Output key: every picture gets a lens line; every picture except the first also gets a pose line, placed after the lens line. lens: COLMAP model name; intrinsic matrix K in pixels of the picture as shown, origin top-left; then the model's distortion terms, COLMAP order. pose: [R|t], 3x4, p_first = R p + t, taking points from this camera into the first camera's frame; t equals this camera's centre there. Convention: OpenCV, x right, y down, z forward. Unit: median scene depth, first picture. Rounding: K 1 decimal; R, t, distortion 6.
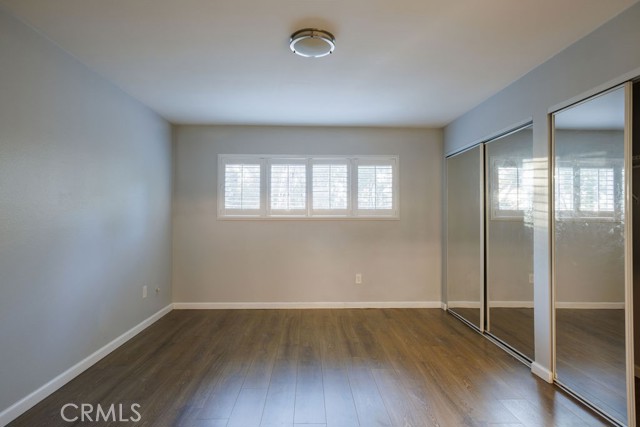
lens RADIAL K [[346.5, 0, 320.0], [0, 346.5, 213.5], [0, 0, 1]] dist [0.014951, 0.000051]
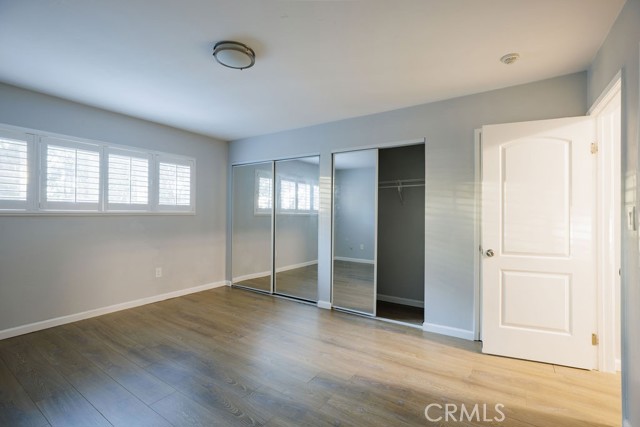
lens RADIAL K [[292.8, 0, 316.9], [0, 292.8, 210.7], [0, 0, 1]] dist [-0.000169, 0.014795]
pose [[0.595961, 0.008967, 0.802963, -0.312493], [-0.015372, 0.999882, 0.000242, -0.001696], [-0.802866, -0.012487, 0.596029, 0.112219]]
